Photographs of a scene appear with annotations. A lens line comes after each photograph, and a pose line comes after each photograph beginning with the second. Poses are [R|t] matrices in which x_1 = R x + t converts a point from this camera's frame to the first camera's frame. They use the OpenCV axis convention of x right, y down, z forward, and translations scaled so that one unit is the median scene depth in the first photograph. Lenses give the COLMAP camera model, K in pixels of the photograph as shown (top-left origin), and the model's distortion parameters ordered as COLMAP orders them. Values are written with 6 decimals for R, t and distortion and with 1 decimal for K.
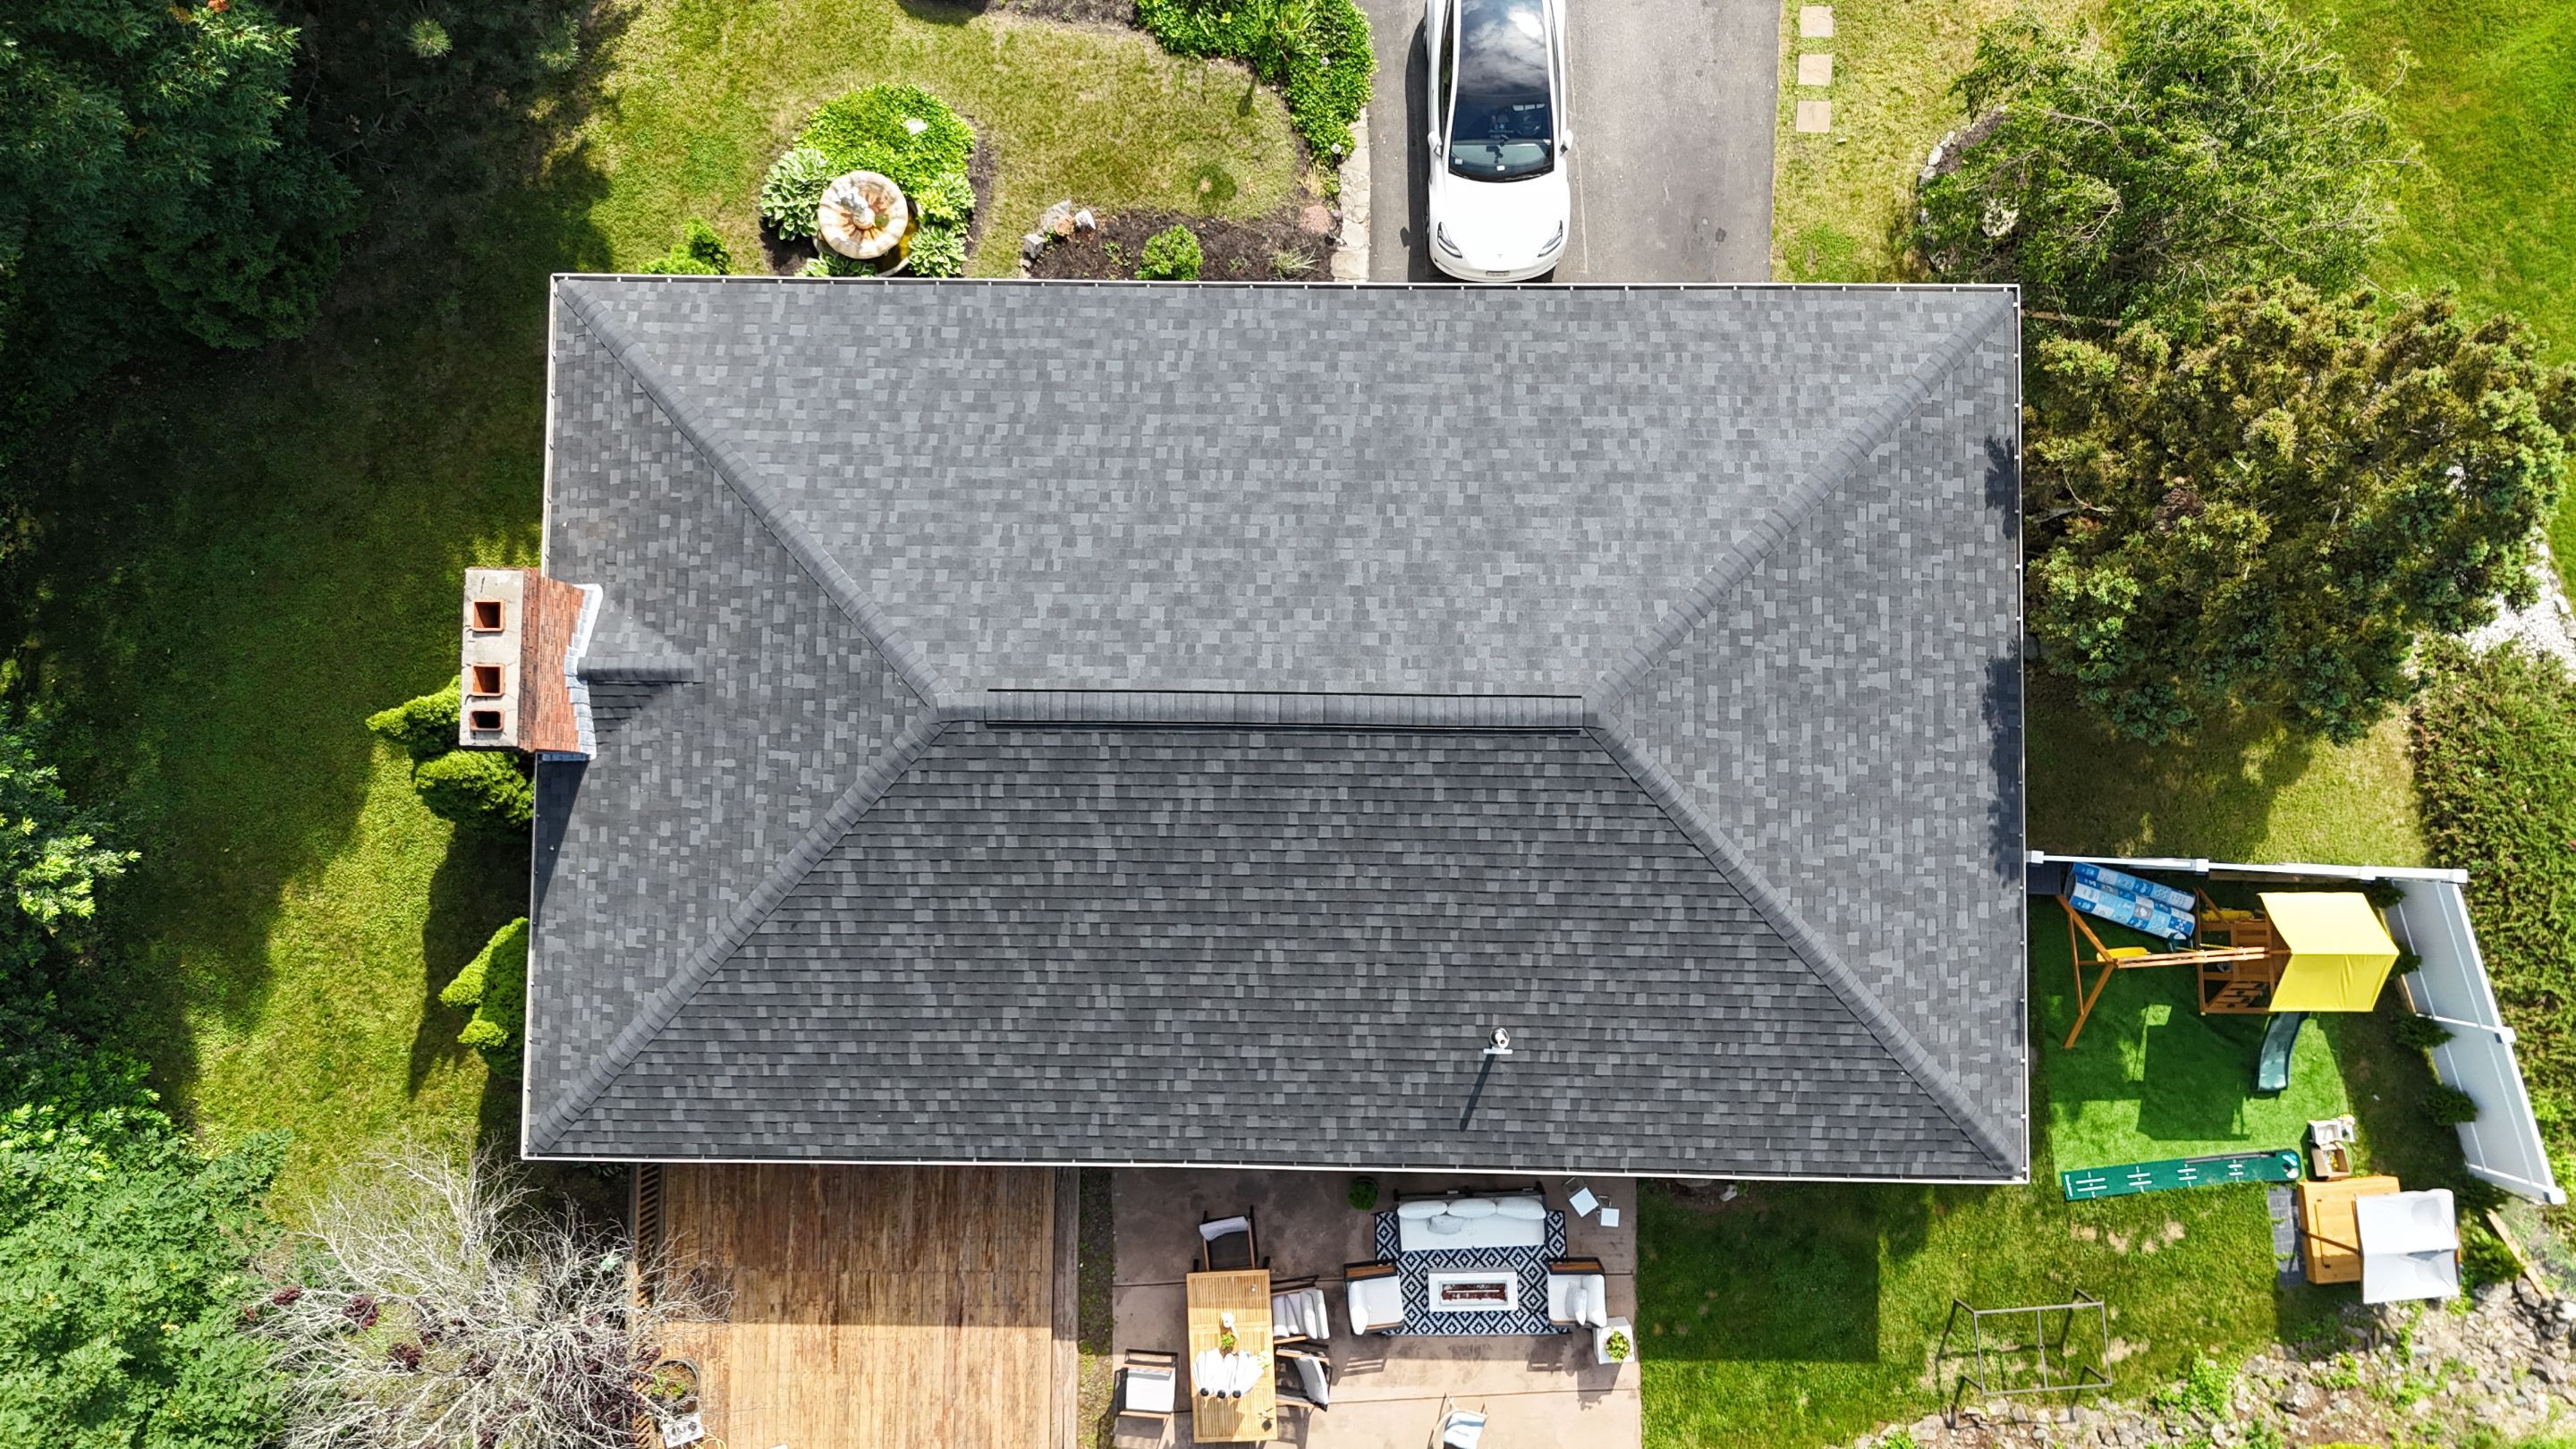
lens RADIAL K [[1877.2, 0, 1288.0], [0, 1877.2, 724.5], [0, 0, 1]] dist [0.105334, -0.142205]
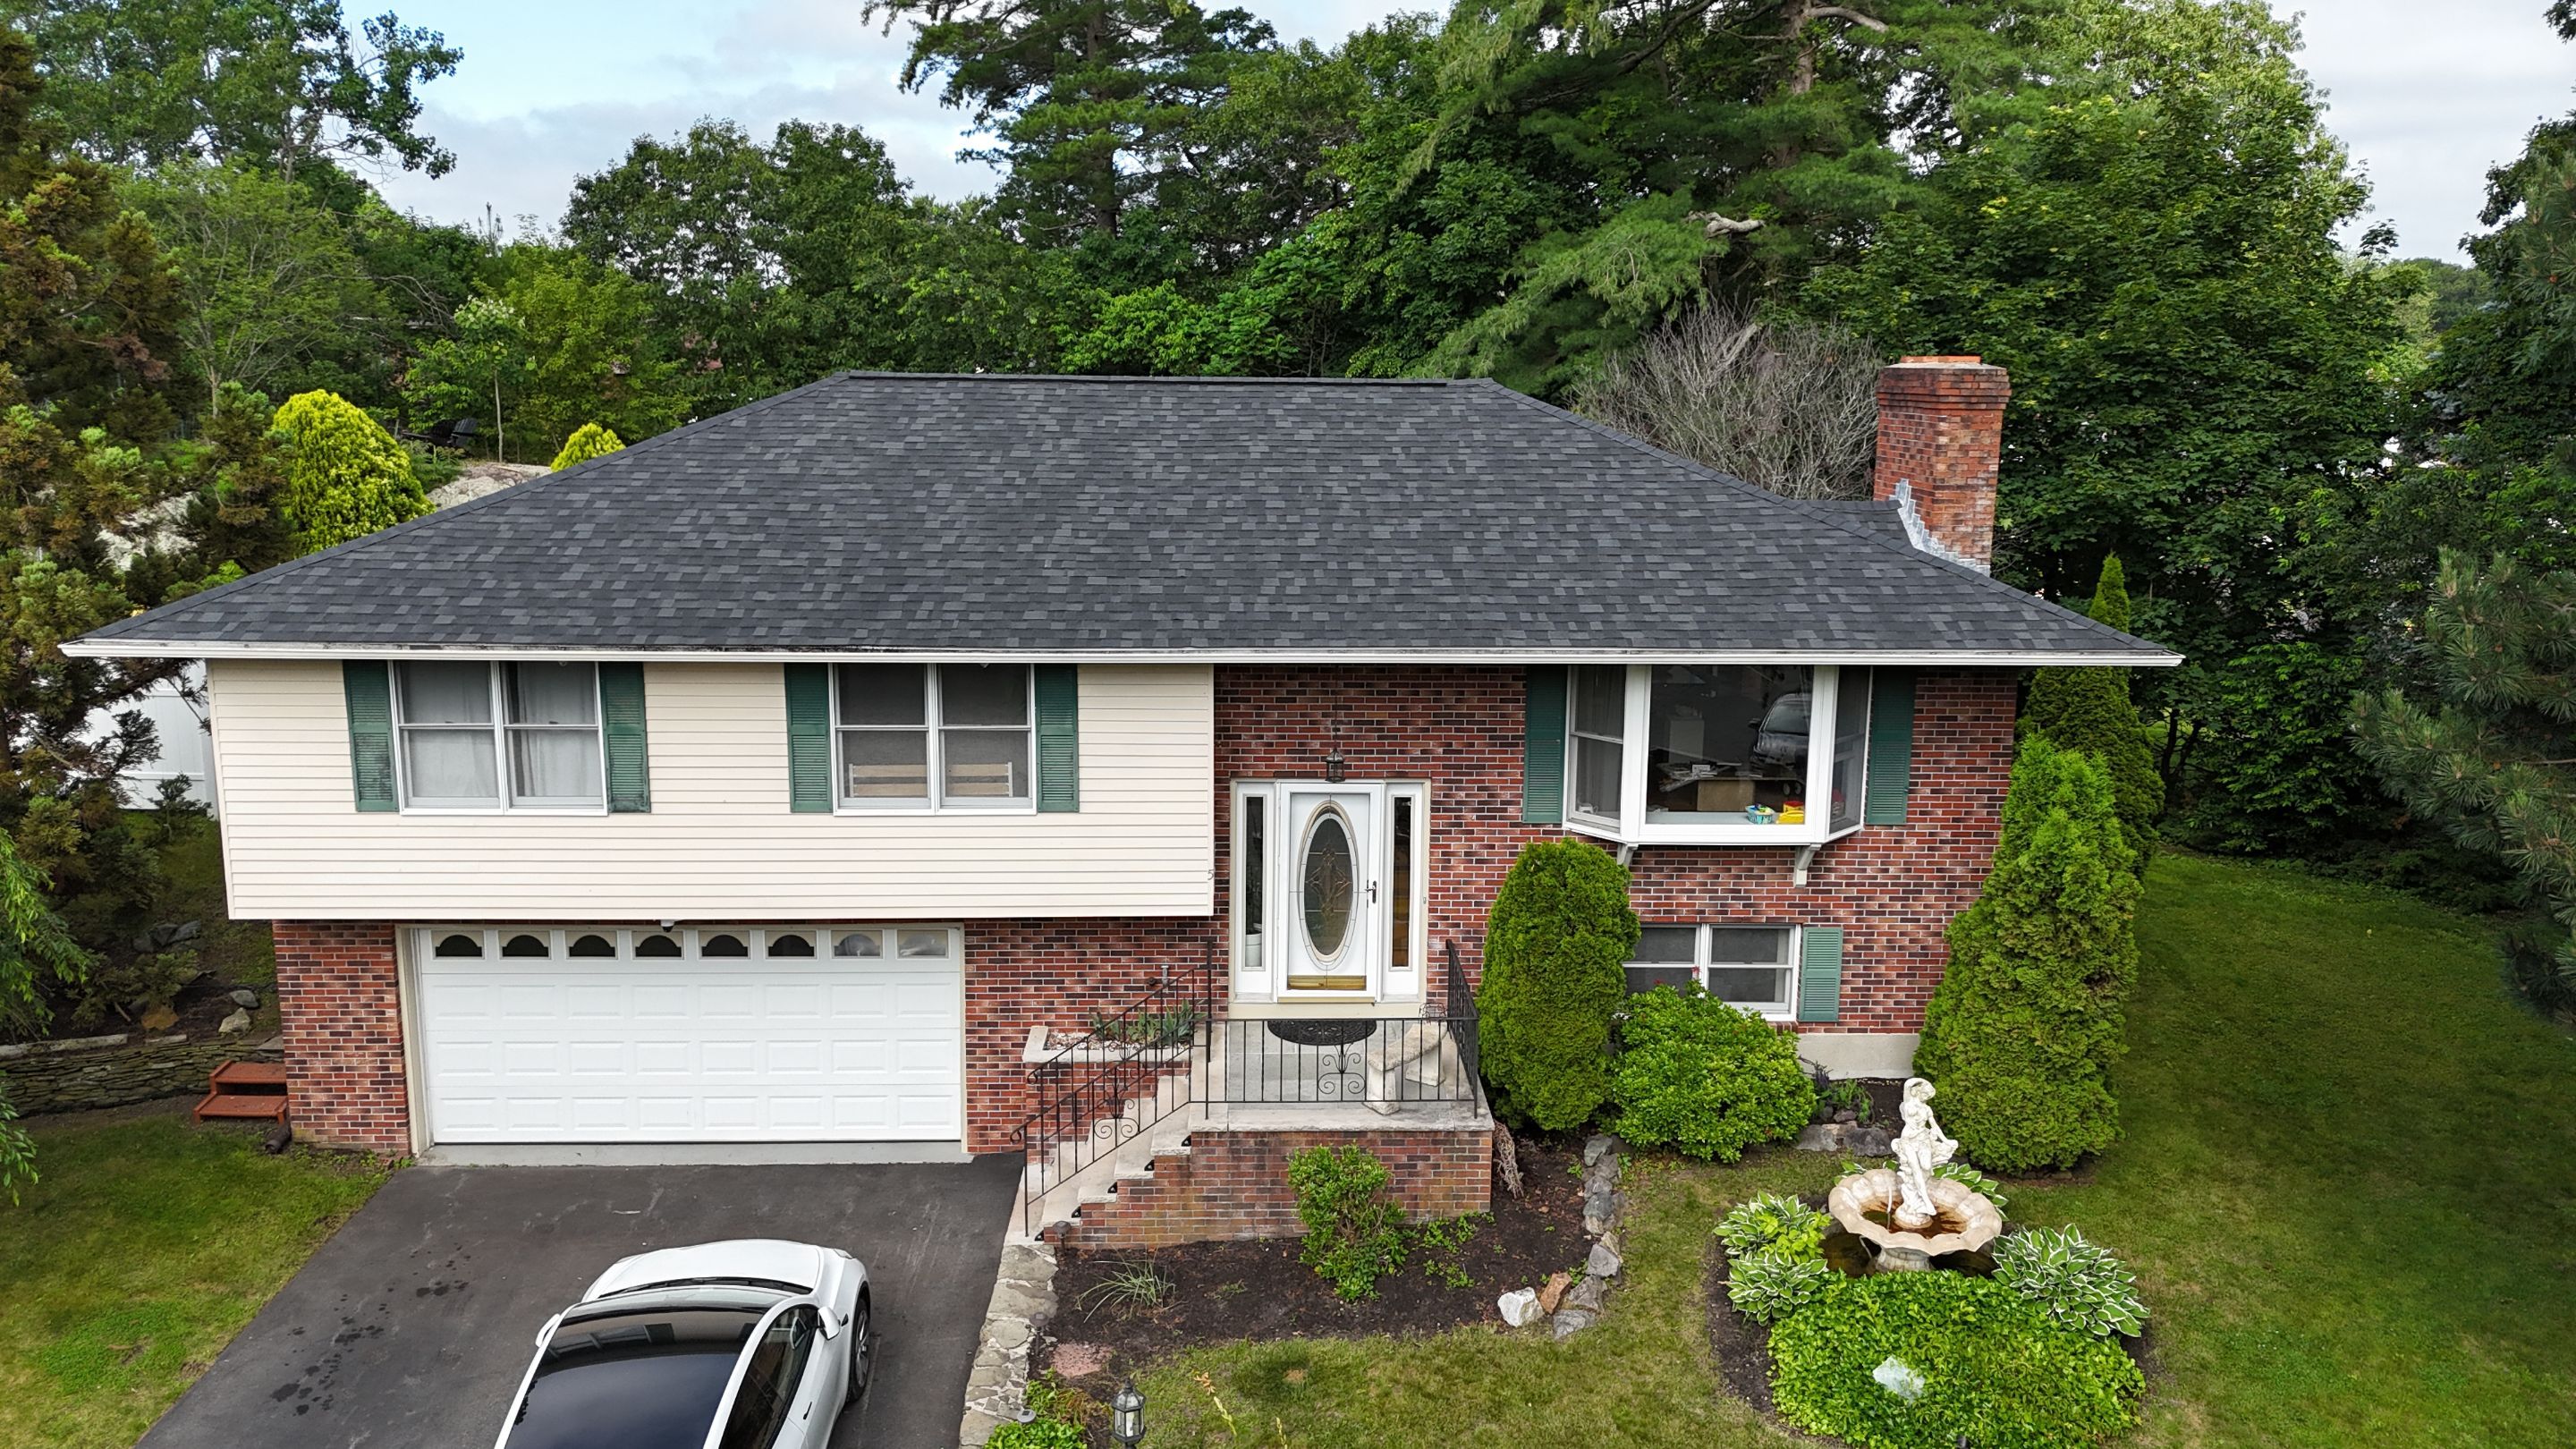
lens RADIAL K [[1875.8, 0, 1288.0], [0, 1875.8, 724.5], [0, 0, 1]] dist [0.124545, -0.217215]
pose [[-0.999166, 0.015174, -0.037909, -0.032981], [-0.039732, -0.147105, 0.988323, -0.982433], [0.009420, 0.989004, 0.147585, 0.978851]]
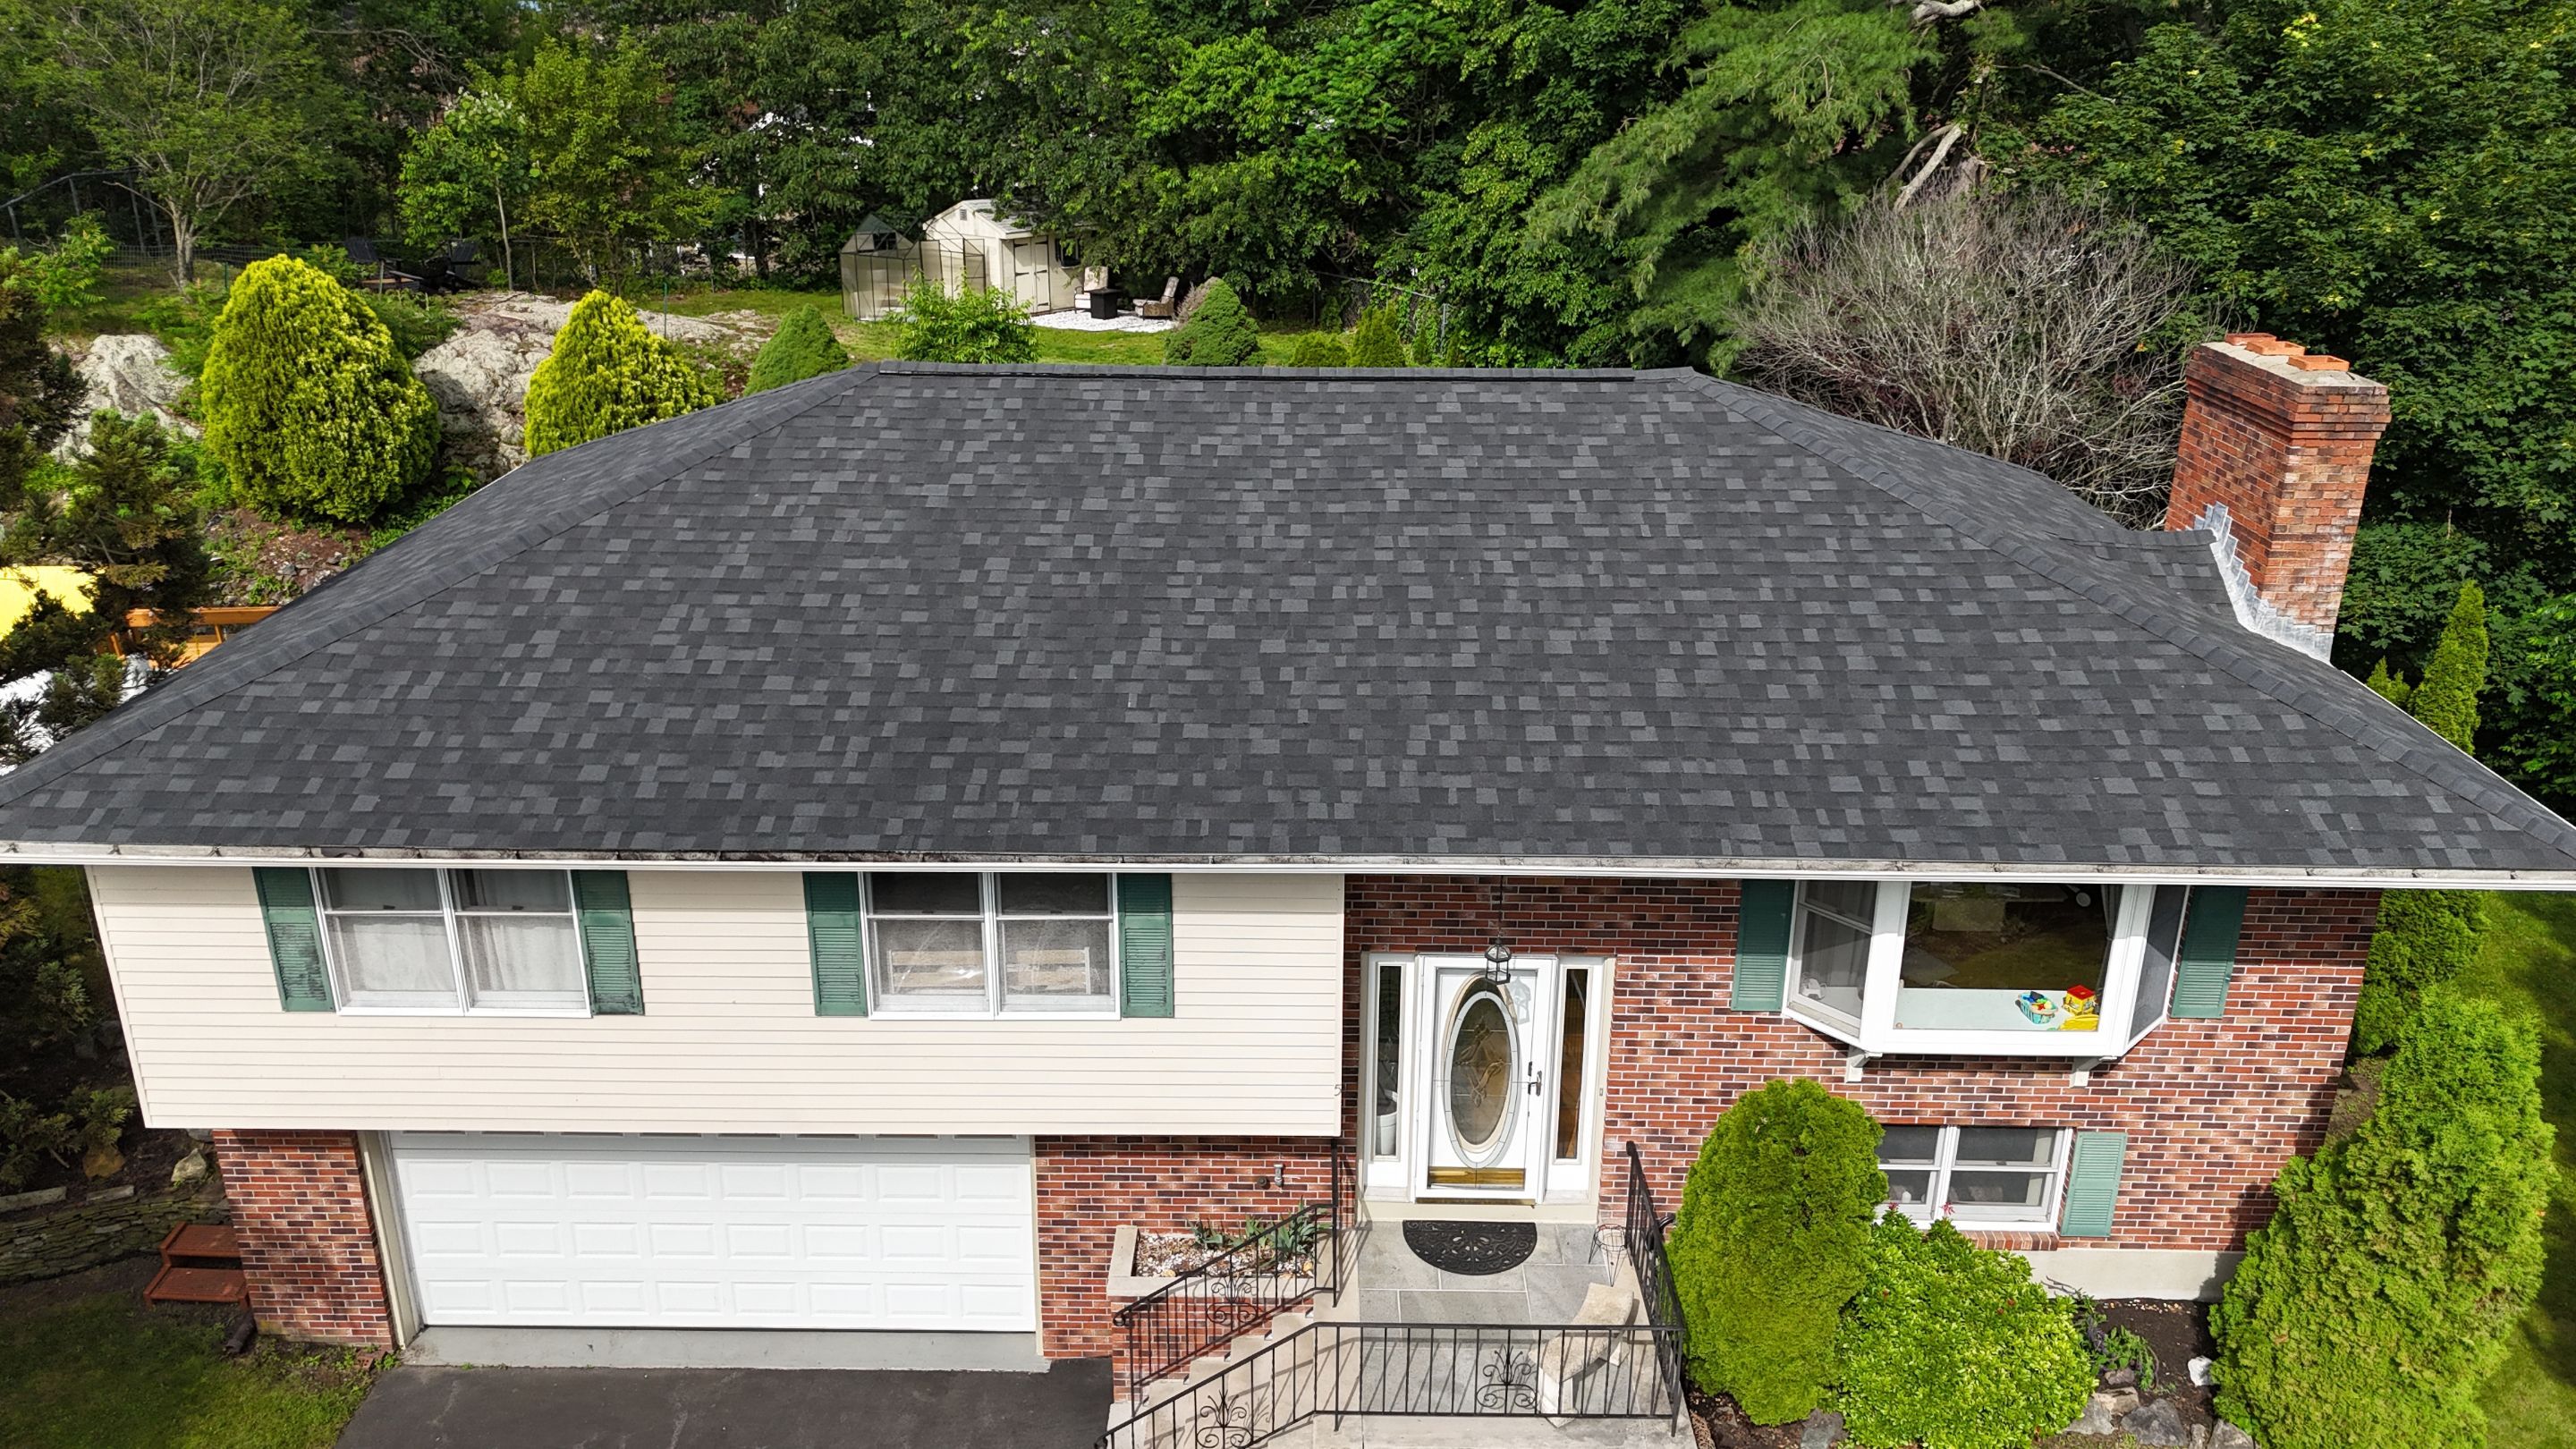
lens RADIAL K [[1877.2, 0, 1288.0], [0, 1877.2, 724.5], [0, 0, 1]] dist [0.105334, -0.142205]
pose [[-0.999941, 0.010009, 0.004289, -0.016551], [0.000868, -0.319359, 0.947633, -0.770140], [0.010855, 0.947581, 0.319332, 0.839098]]
